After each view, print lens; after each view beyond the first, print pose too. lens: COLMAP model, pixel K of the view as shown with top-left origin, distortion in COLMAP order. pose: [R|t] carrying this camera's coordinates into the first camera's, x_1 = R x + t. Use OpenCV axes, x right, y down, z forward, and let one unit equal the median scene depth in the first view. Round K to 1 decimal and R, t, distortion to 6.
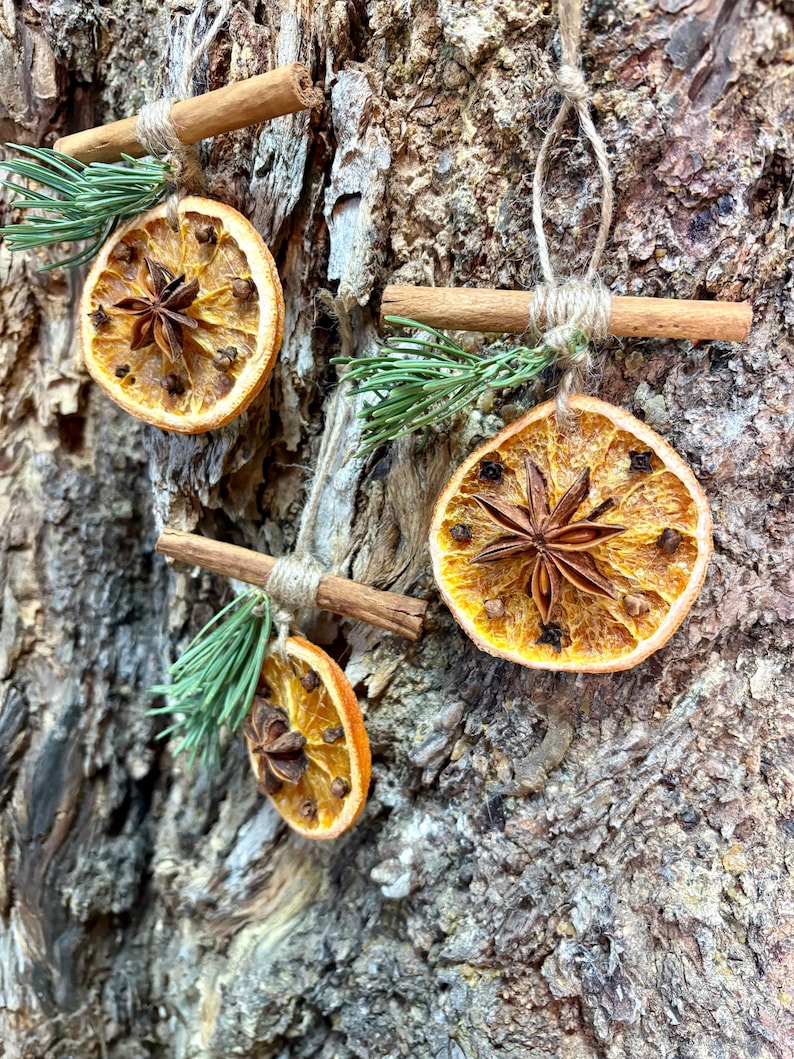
lens RADIAL K [[837.0, 0, 397.0], [0, 837.0, 529.5], [0, 0, 1]] dist [-0.006379, -0.012960]
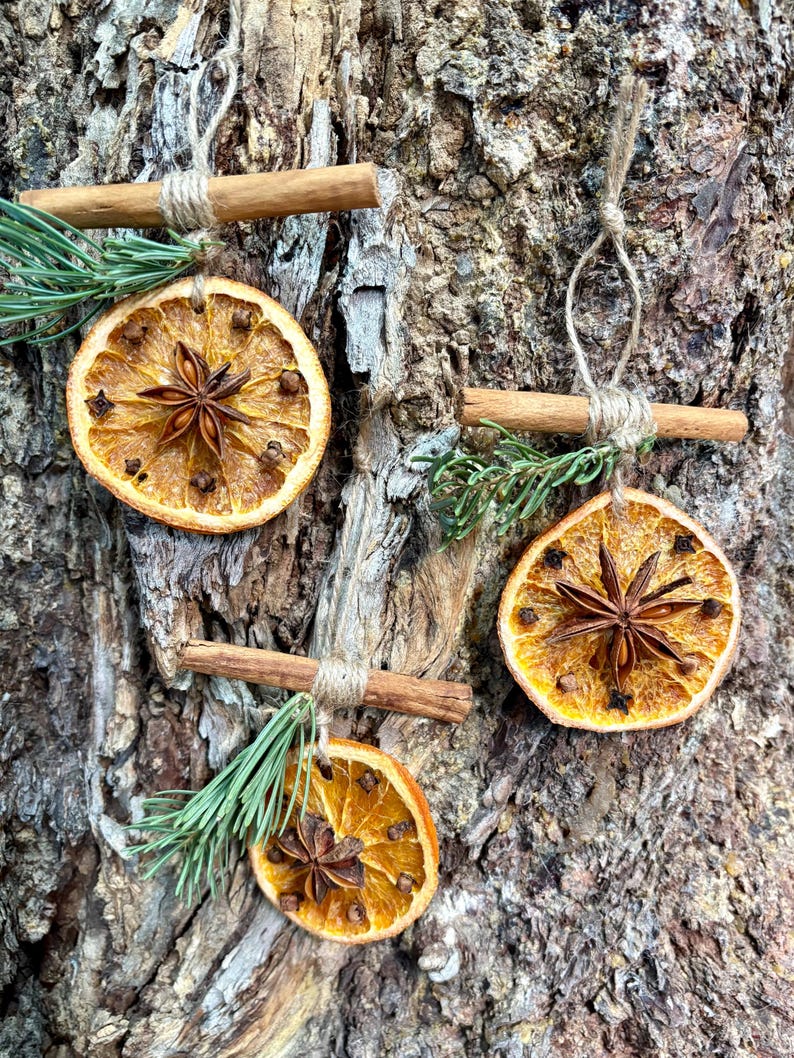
lens RADIAL K [[890.4, 0, 420.7], [0, 890.4, 568.0], [0, 0, 1]] dist [-0.013211, 0.003249]
pose [[0.890624, -0.066590, 0.449839, -0.532556], [0.075975, 0.997106, -0.002820, -0.062556], [-0.448349, 0.036688, 0.893105, 0.038931]]
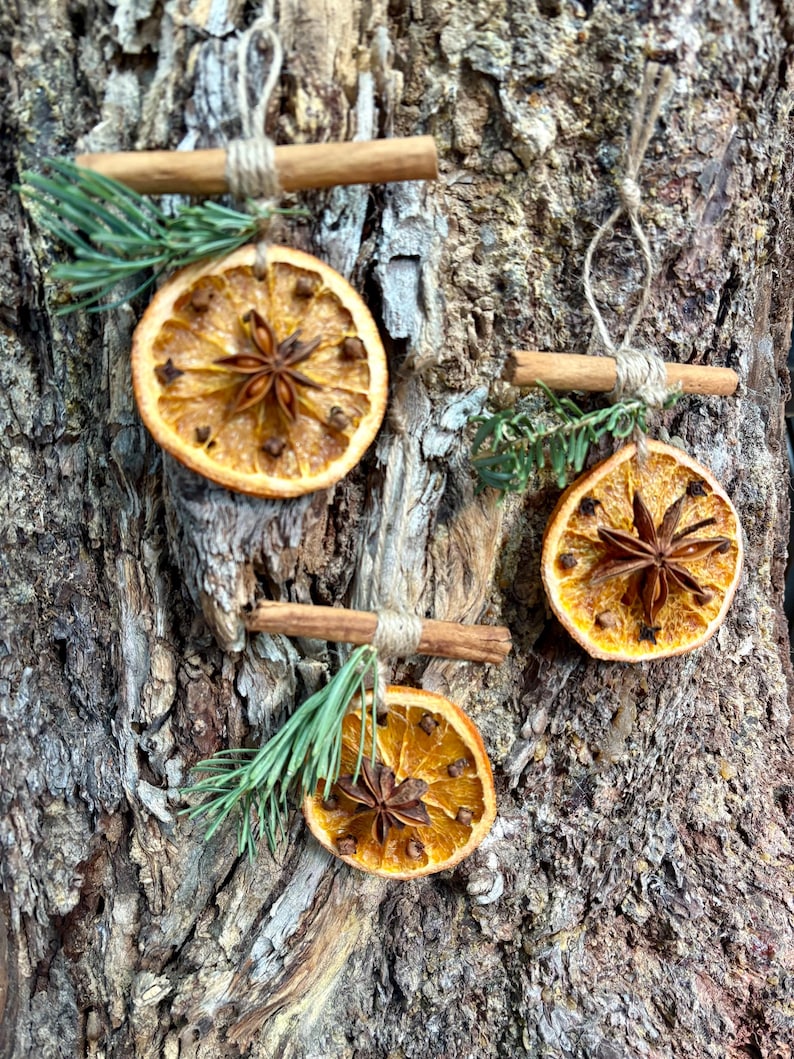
lens RADIAL K [[824.1, 0, 397.0], [0, 824.1, 529.5], [0, 0, 1]] dist [-0.000401, -0.009890]
pose [[0.802459, -0.115107, 0.585499, -0.750638], [0.121855, 0.992152, 0.028045, -0.096809], [-0.584132, 0.048841, 0.810188, 0.197142]]
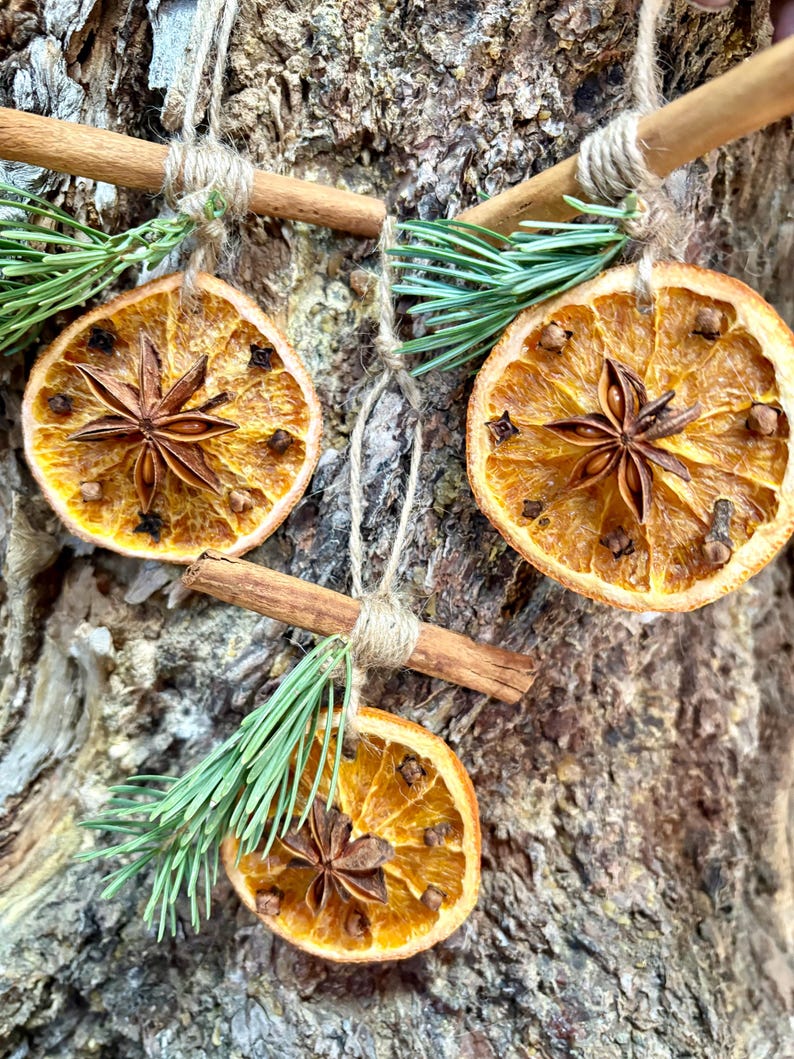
lens RADIAL K [[837.0, 0, 397.0], [0, 837.0, 529.5], [0, 0, 1]] dist [-0.006379, -0.012960]
pose [[0.941851, 0.045141, 0.332984, -0.113323], [-0.053125, 0.998477, 0.014906, 0.110331], [-0.331804, -0.031729, 0.942815, 0.155763]]
